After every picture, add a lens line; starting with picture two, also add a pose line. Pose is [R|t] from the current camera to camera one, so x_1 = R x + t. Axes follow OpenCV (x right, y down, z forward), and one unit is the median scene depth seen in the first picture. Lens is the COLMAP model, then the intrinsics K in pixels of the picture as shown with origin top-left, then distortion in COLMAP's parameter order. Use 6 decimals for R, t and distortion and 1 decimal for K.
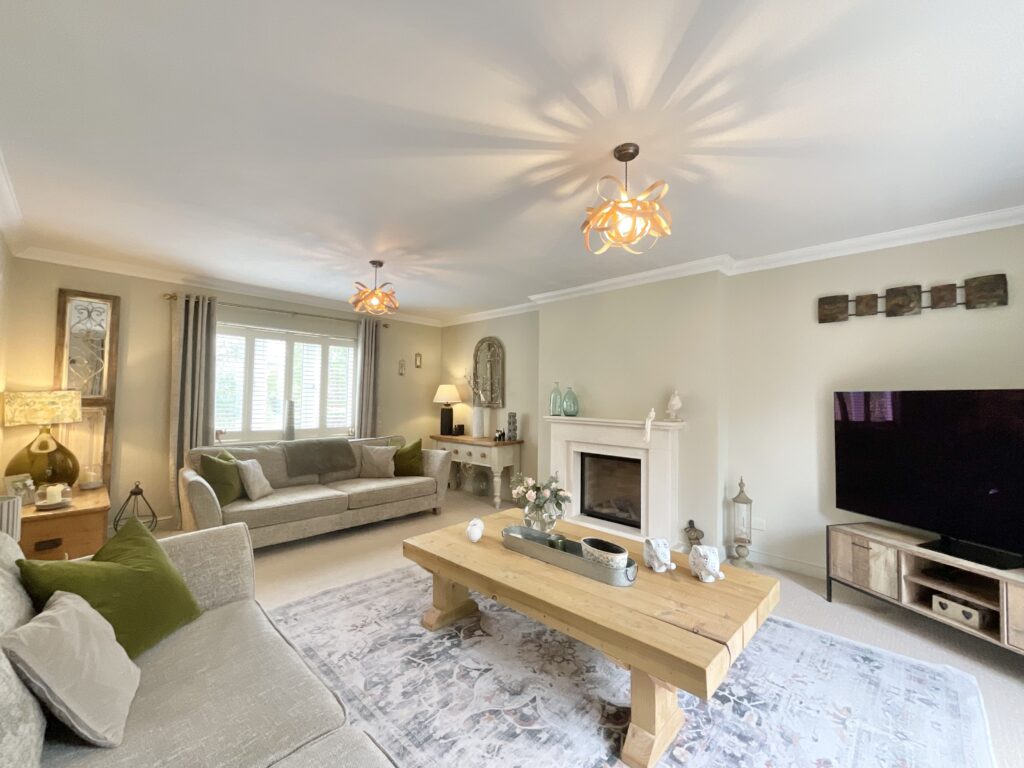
lens RADIAL K [[415.8, 0, 511.8], [0, 415.8, 383.7], [0, 0, 1]] dist [-0.002792, 0.000224]
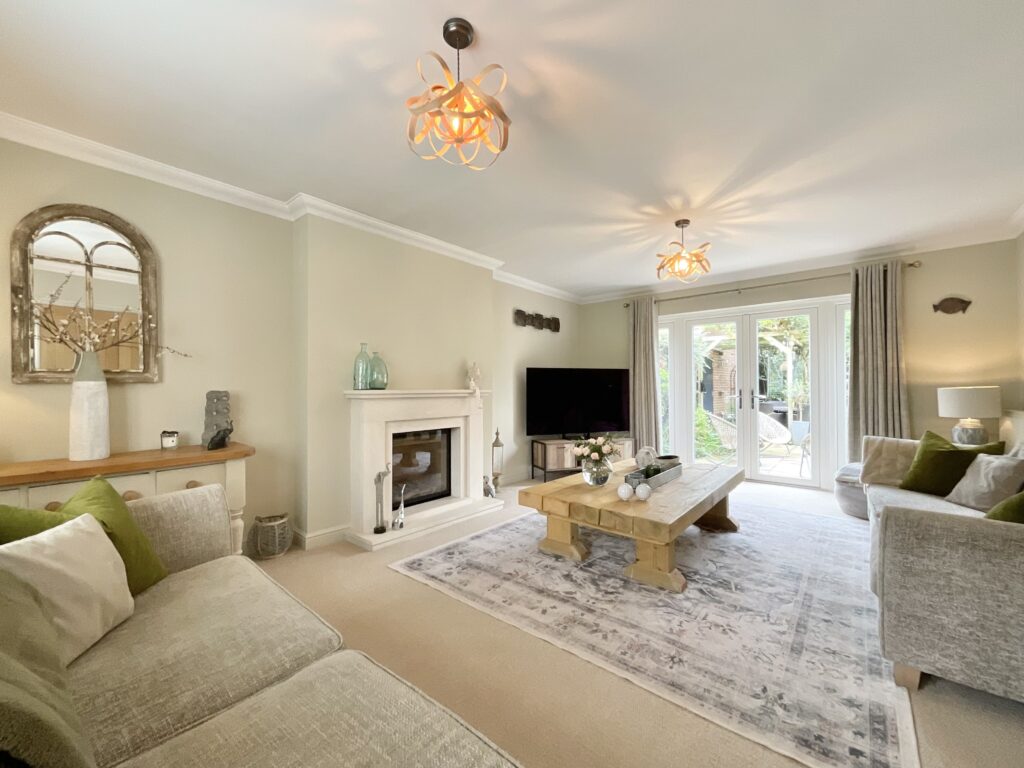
lens RADIAL K [[415.8, 0, 511.3], [0, 415.8, 383.7], [0, 0, 1]] dist [-0.002792, 0.000224]
pose [[-0.058984, -0.002780, 0.998255, -1.164456], [-0.030840, 0.999524, 0.000961, 0.107929], [-0.997782, -0.030729, -0.059041, 1.477977]]
